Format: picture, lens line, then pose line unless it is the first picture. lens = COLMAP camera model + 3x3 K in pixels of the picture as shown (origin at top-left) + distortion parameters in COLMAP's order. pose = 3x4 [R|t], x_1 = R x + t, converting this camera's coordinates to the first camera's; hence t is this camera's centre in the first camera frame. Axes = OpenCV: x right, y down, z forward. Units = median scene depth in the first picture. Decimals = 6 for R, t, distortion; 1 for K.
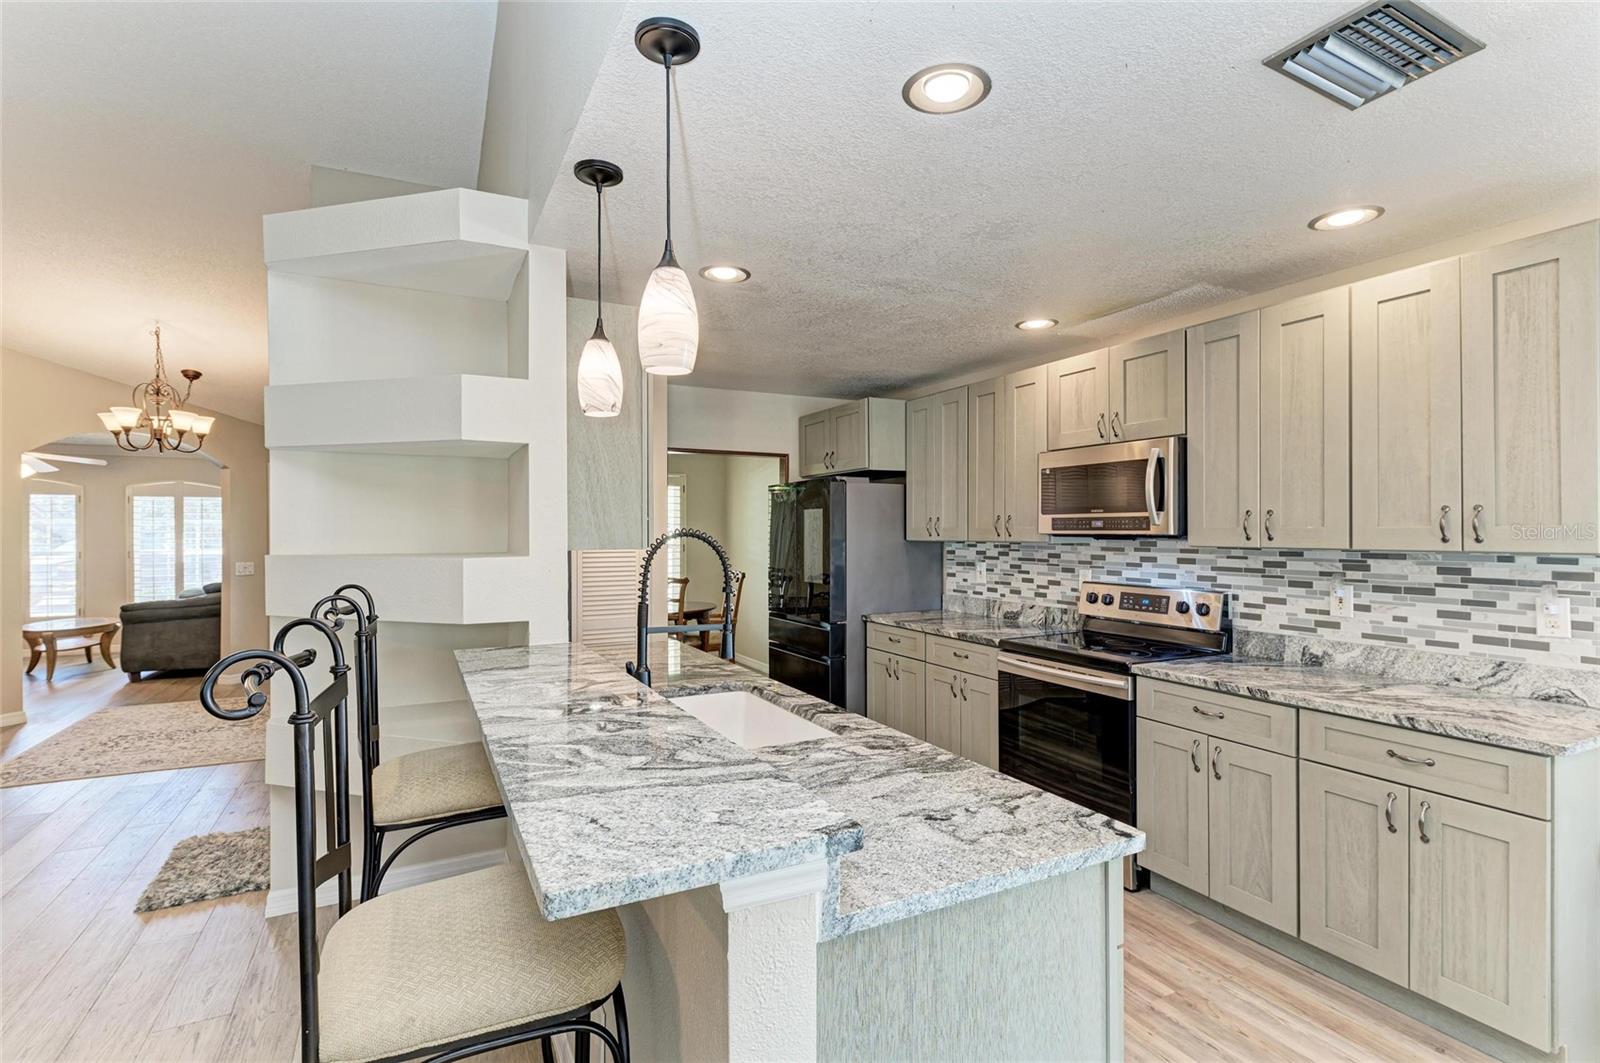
lens RADIAL K [[740.5, 0, 799.5], [0, 740.5, 533.5], [0, 0, 1]] dist [0.001421, -0.000091]
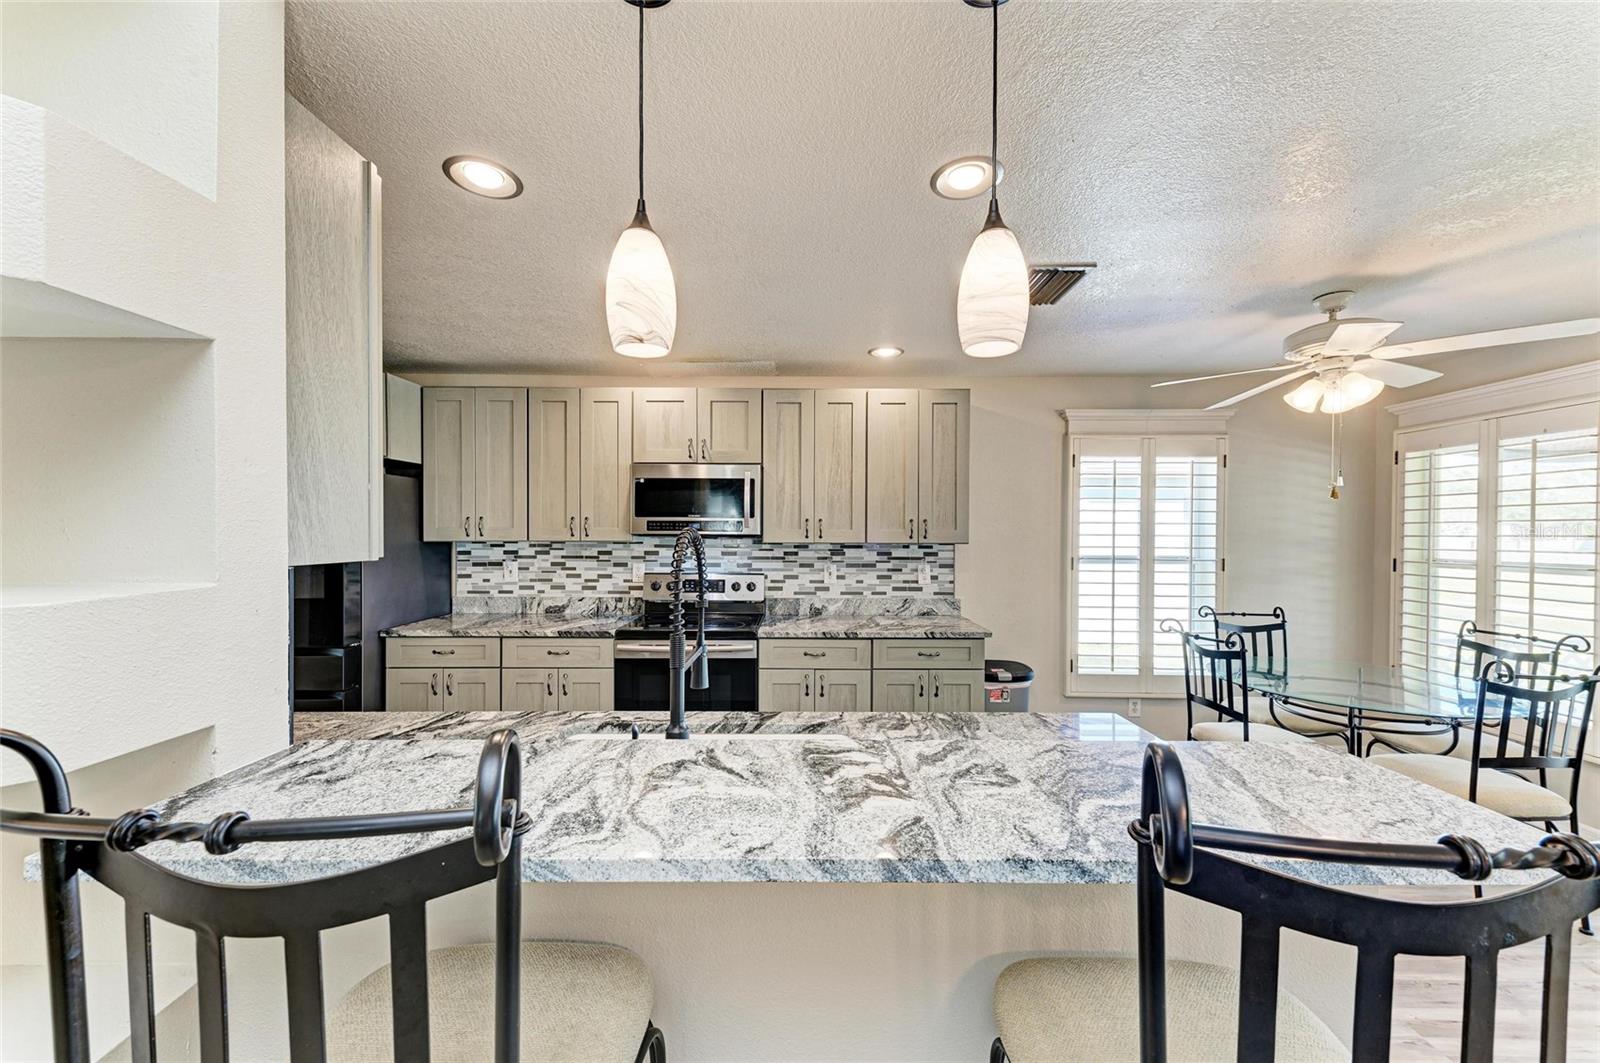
lens RADIAL K [[576.3, 0, 803.0], [0, 576.3, 534.8], [0, 0, 1]] dist [0.007897, -0.000073]
pose [[0.466900, -0.002078, 0.884308, -0.378982], [-0.000336, 0.999997, 0.002527, -0.000709], [-0.884310, -0.001477, 0.466898, 0.377554]]
